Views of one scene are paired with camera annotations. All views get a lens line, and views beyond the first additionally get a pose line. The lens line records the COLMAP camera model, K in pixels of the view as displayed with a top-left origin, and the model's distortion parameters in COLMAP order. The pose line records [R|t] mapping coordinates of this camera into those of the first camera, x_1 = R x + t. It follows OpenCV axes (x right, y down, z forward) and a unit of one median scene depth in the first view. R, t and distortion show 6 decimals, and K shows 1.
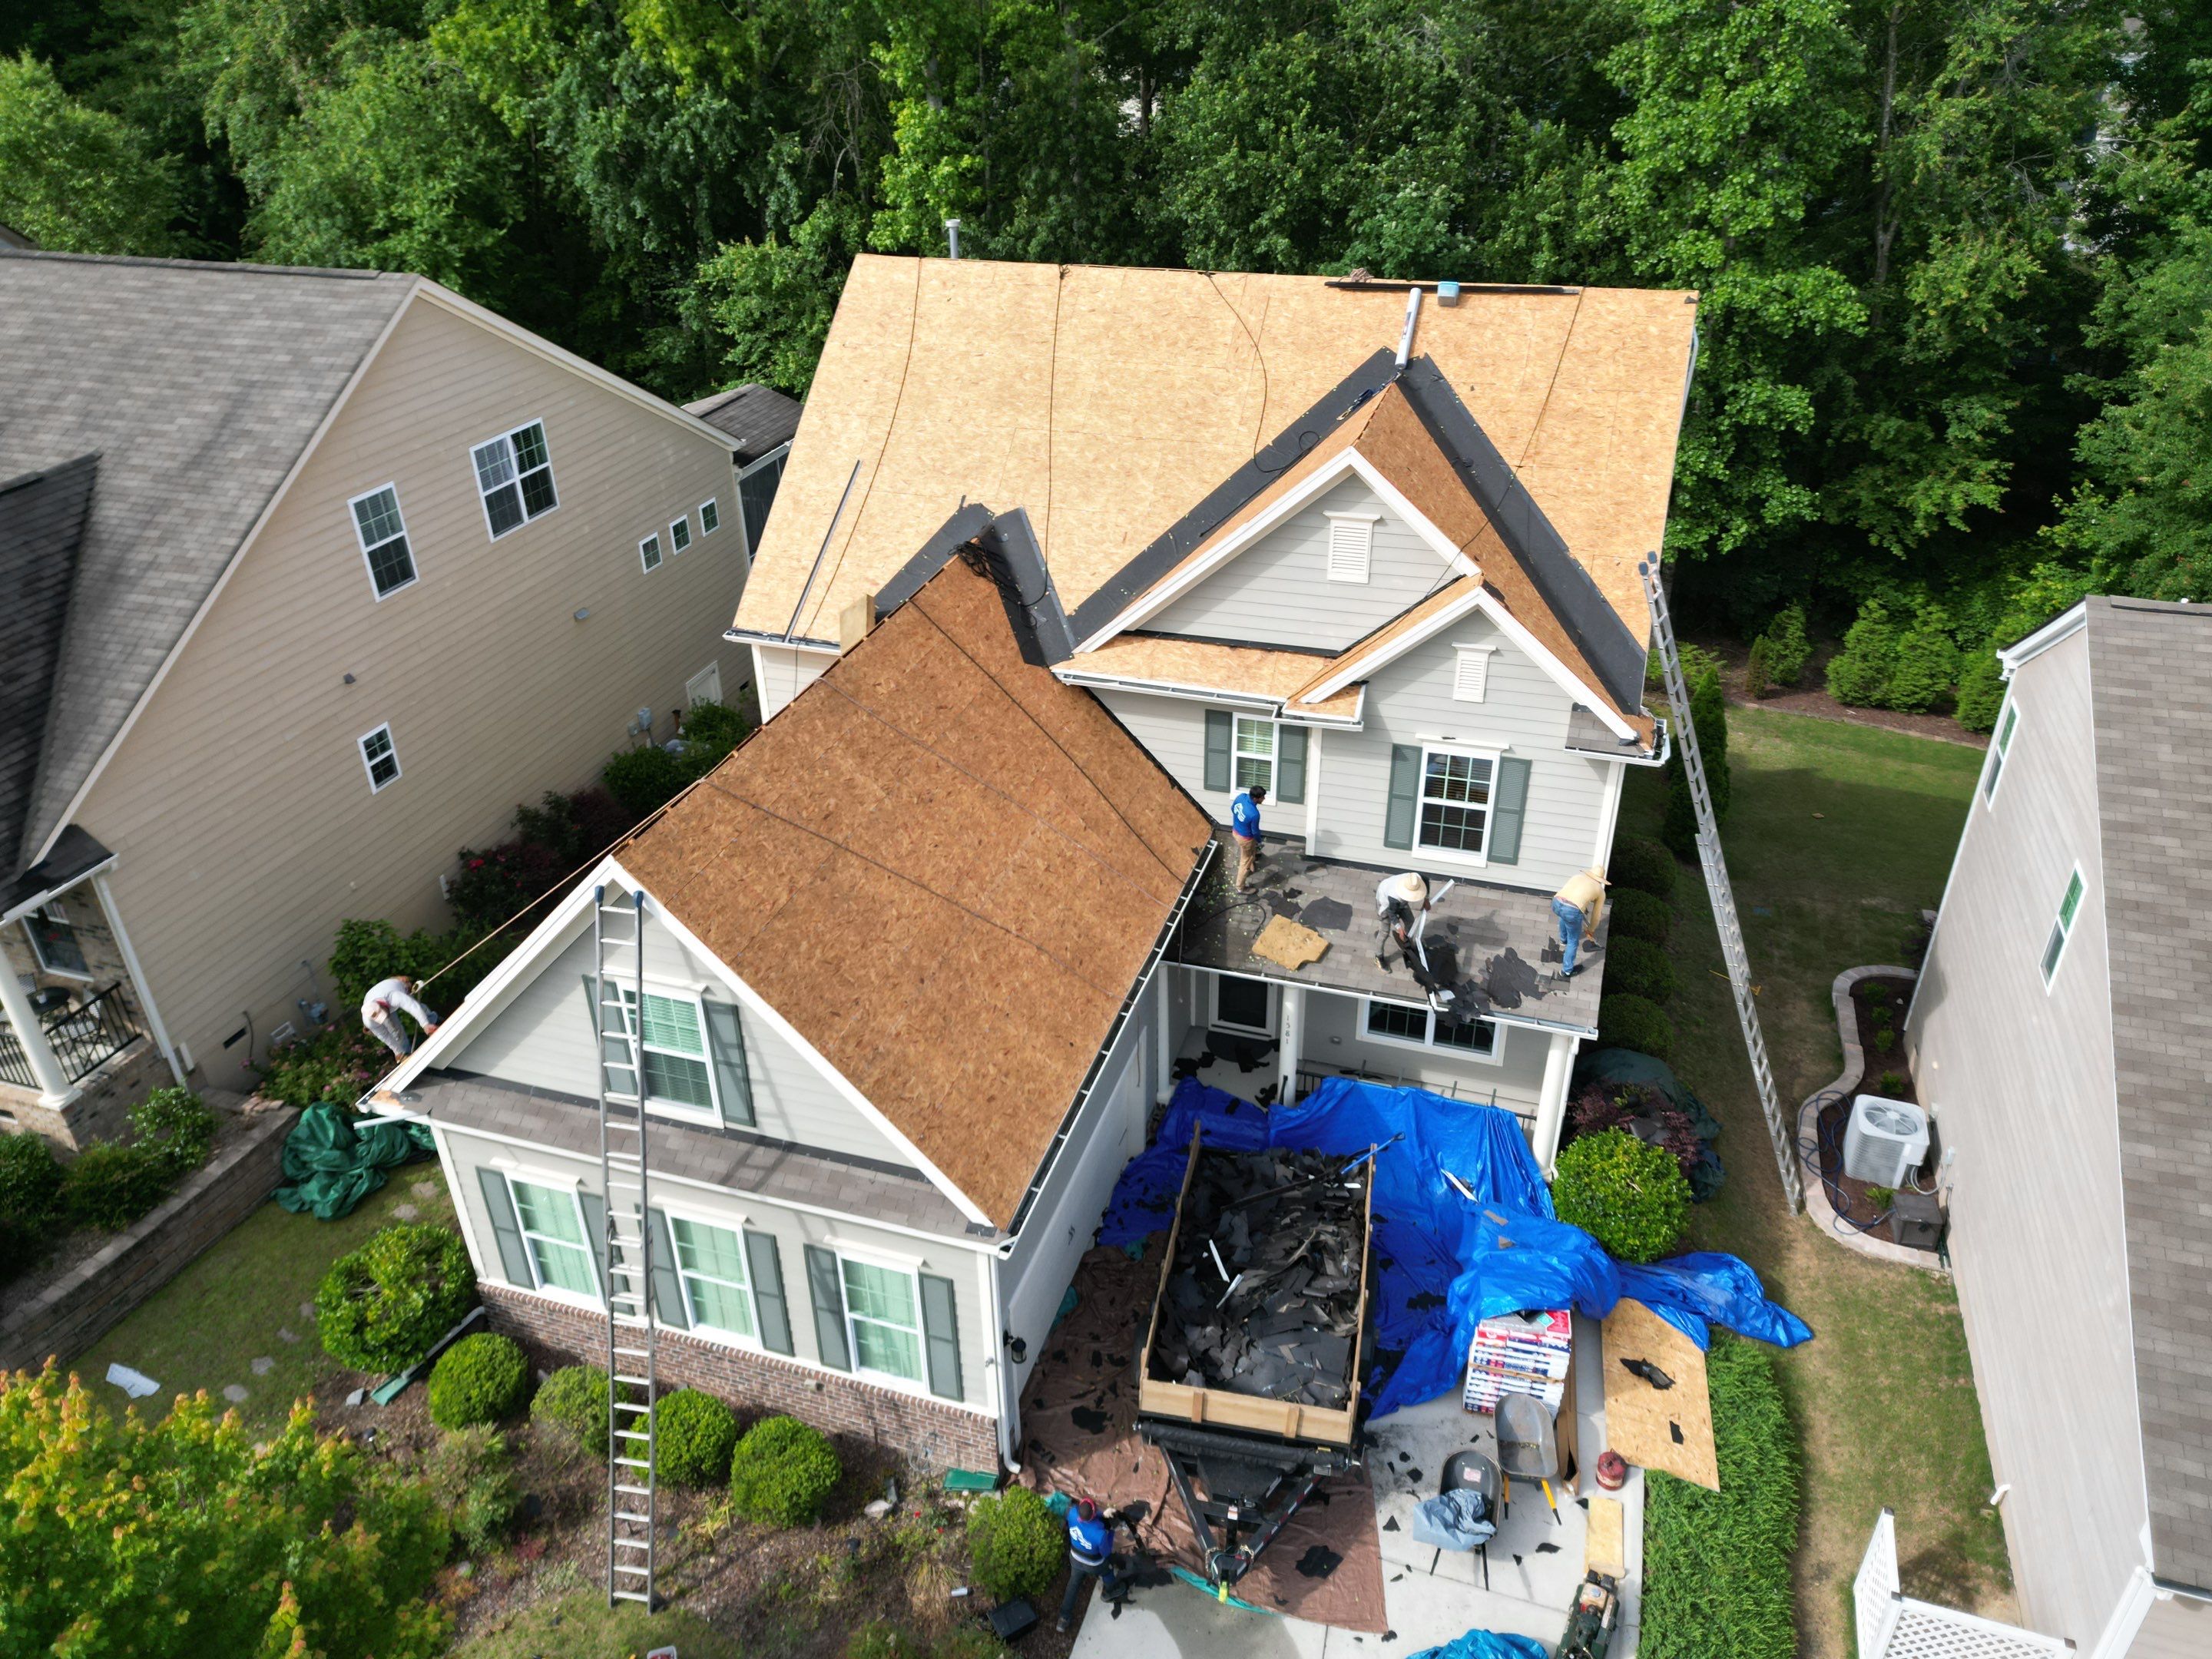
lens RADIAL K [[1547.2, 0, 1109.7], [0, 1547.2, 832.6], [0, 0, 1]] dist [0.052257, -0.041919]
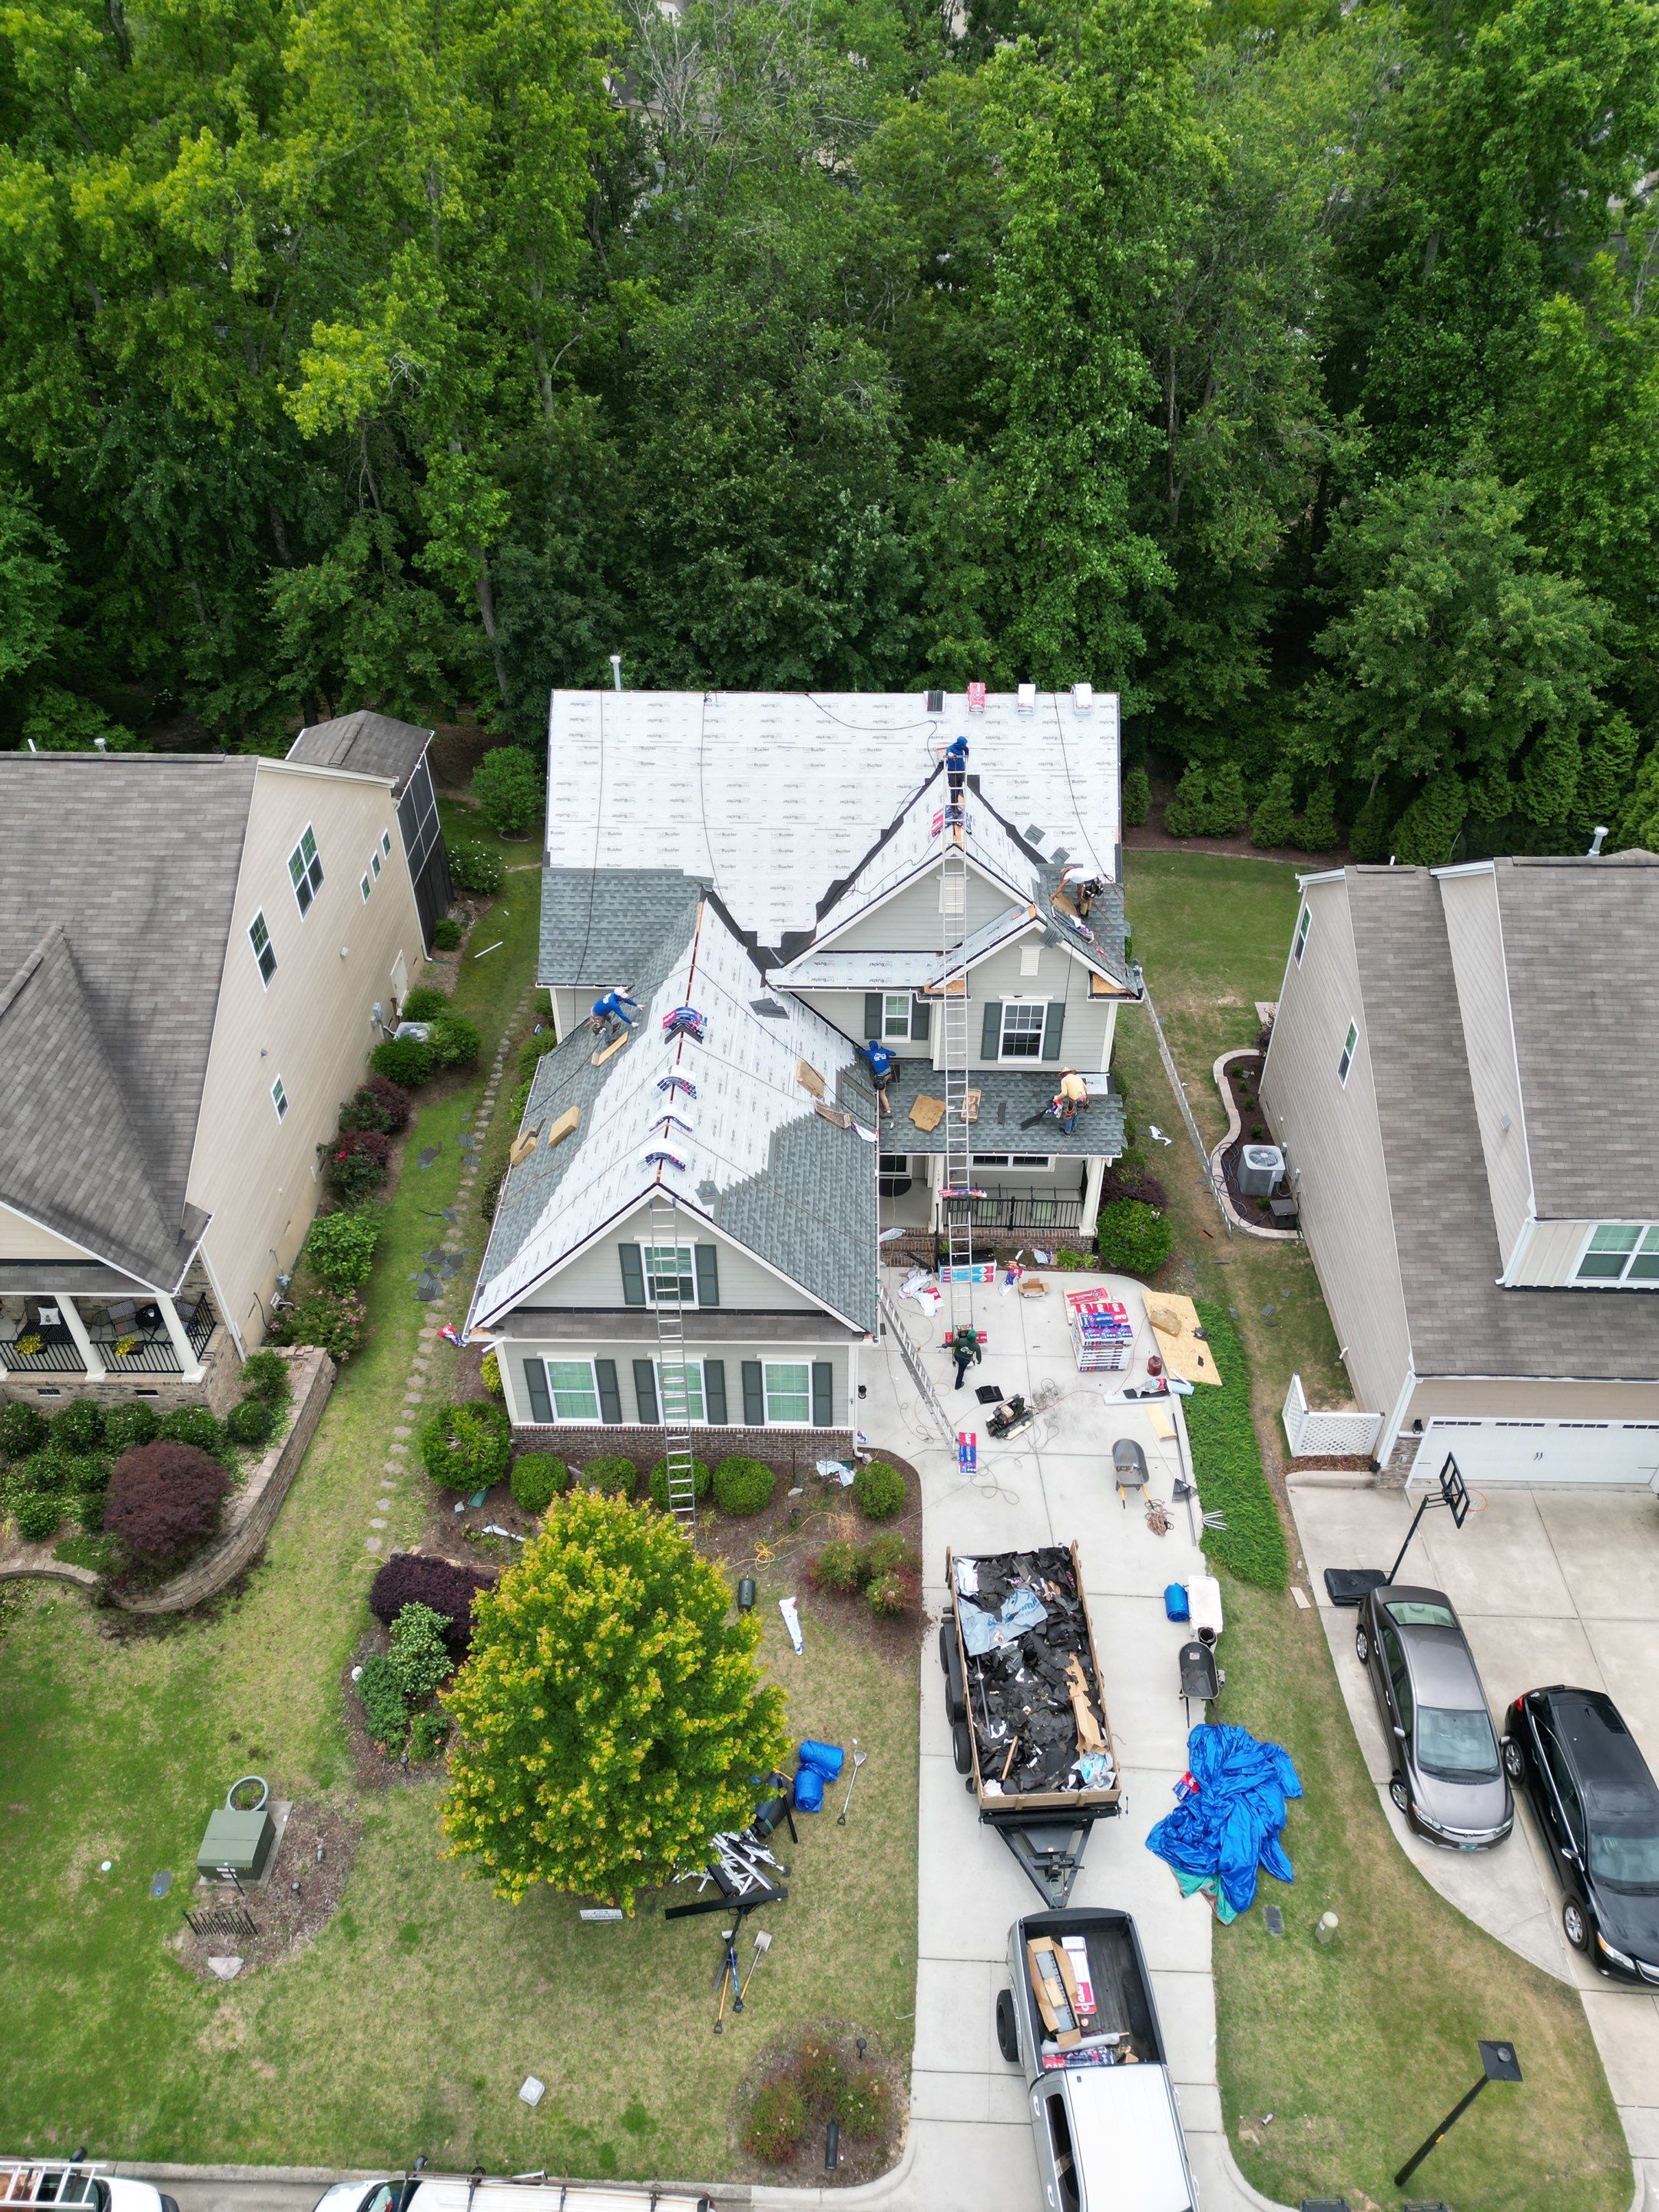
lens RADIAL K [[1547.2, 0, 839.3], [0, 1547.2, 1105.4], [0, 0, 1]] dist [0.052257, -0.041919]
pose [[0.956986, -0.173300, 0.232692, -0.349537], [0.135286, 0.976023, 0.170518, -0.238414], [-0.256663, -0.131703, 0.957485, -0.528702]]
